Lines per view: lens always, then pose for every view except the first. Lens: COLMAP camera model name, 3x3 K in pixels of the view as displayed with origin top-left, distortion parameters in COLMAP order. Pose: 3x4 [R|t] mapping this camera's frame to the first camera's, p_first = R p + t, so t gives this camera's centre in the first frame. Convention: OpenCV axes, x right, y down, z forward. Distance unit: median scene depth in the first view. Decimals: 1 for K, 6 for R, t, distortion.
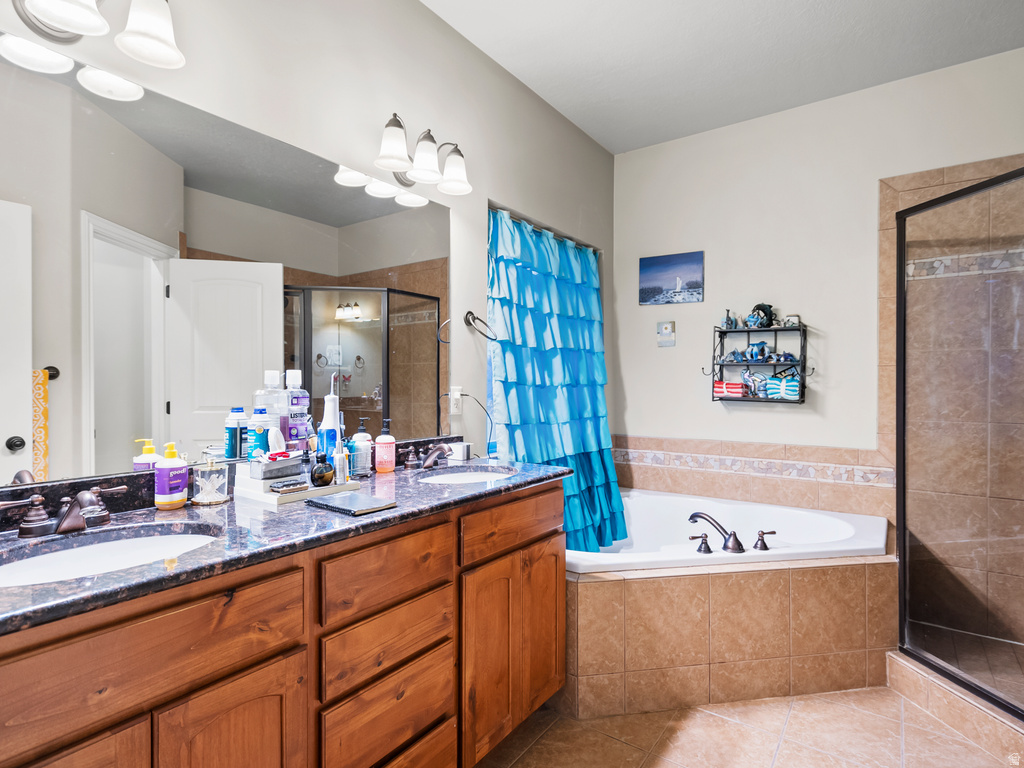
lens RADIAL K [[532.6, 0, 510.8], [0, 532.6, 382.8], [0, 0, 1]] dist [0.001307, 0.002239]
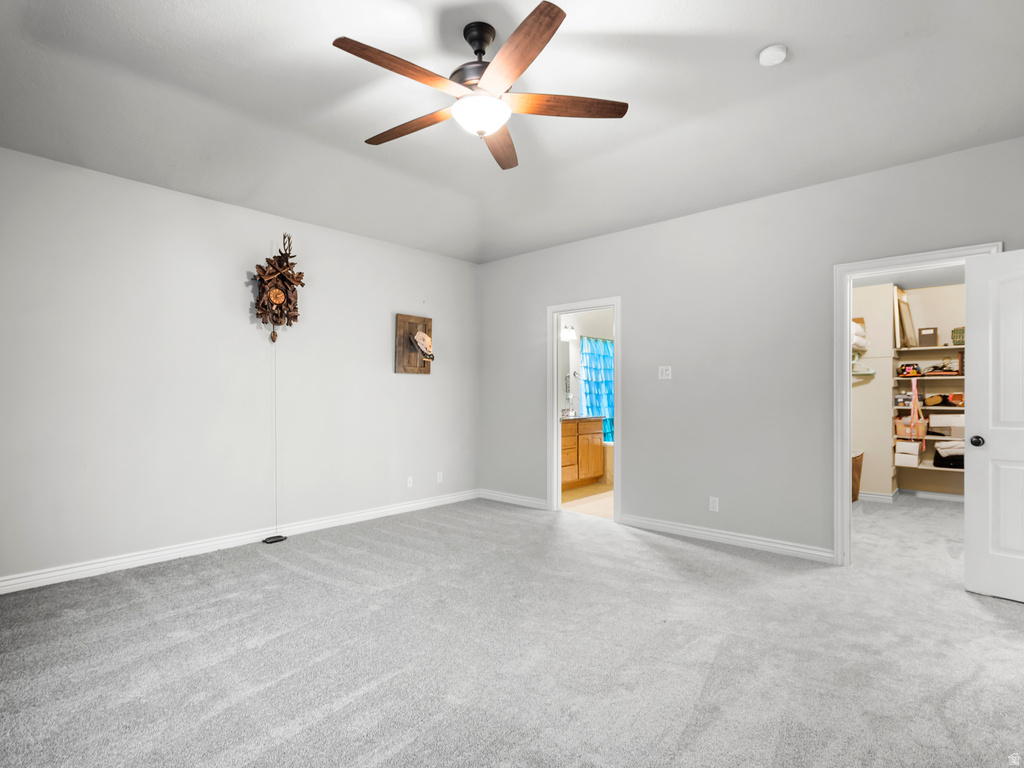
lens RADIAL K [[532.6, 0, 515.0], [0, 532.6, 386.7], [0, 0, 1]] dist [0.001307, 0.002239]
pose [[0.993691, -0.002376, -0.112125, -0.068587], [0.001192, 0.999943, -0.010623, -0.003929], [0.112144, 0.010422, 0.993637, -2.070511]]
